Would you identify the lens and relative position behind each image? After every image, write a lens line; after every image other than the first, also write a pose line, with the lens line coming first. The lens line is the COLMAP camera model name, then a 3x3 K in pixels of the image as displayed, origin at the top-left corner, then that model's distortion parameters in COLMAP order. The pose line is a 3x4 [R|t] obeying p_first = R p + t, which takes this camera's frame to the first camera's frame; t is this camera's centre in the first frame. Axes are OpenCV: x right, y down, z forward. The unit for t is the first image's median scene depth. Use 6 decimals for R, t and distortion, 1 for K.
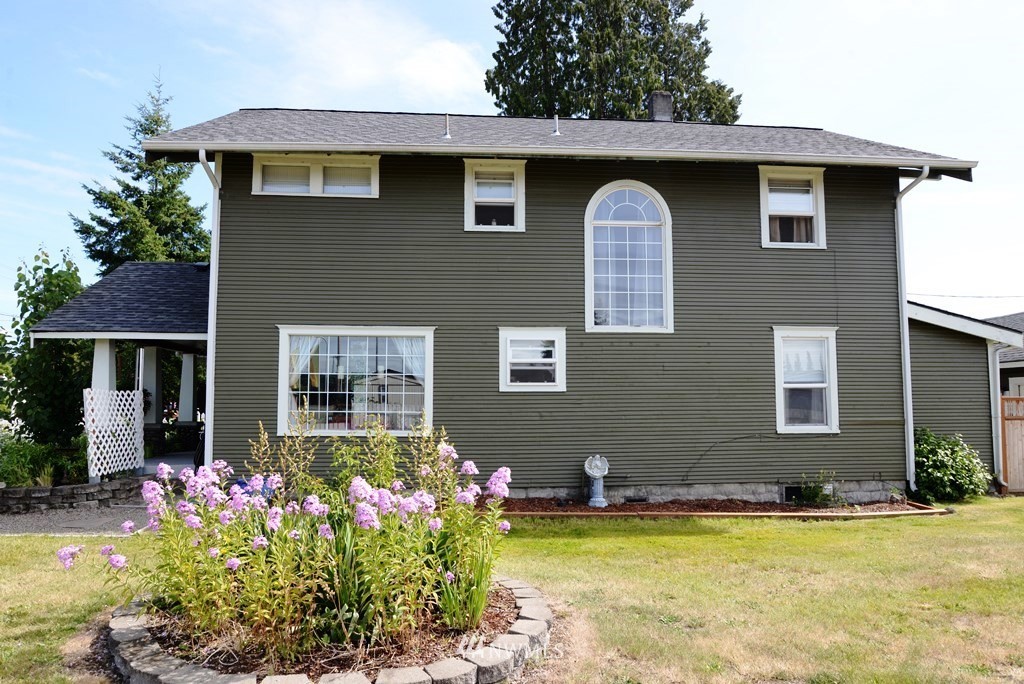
lens RADIAL K [[768.3, 0, 512.0], [0, 768.3, 342.0], [0, 0, 1]] dist [-0.005226, -0.003390]
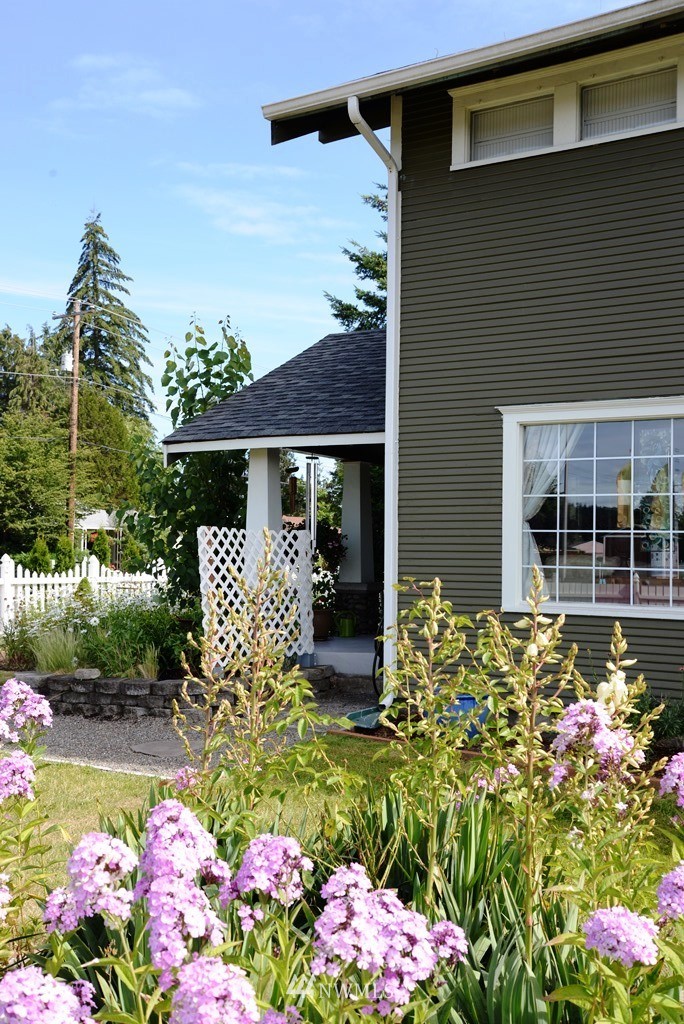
lens RADIAL K [[1076.1, 0, 342.0], [0, 1076.1, 512.0], [0, 0, 1]] dist [0.124681, 0.000490]
pose [[0.819974, -0.016321, -0.572168, 0.038049], [0.039594, 0.998816, 0.028250, 0.025440], [0.571030, -0.045819, 0.819649, 0.305518]]
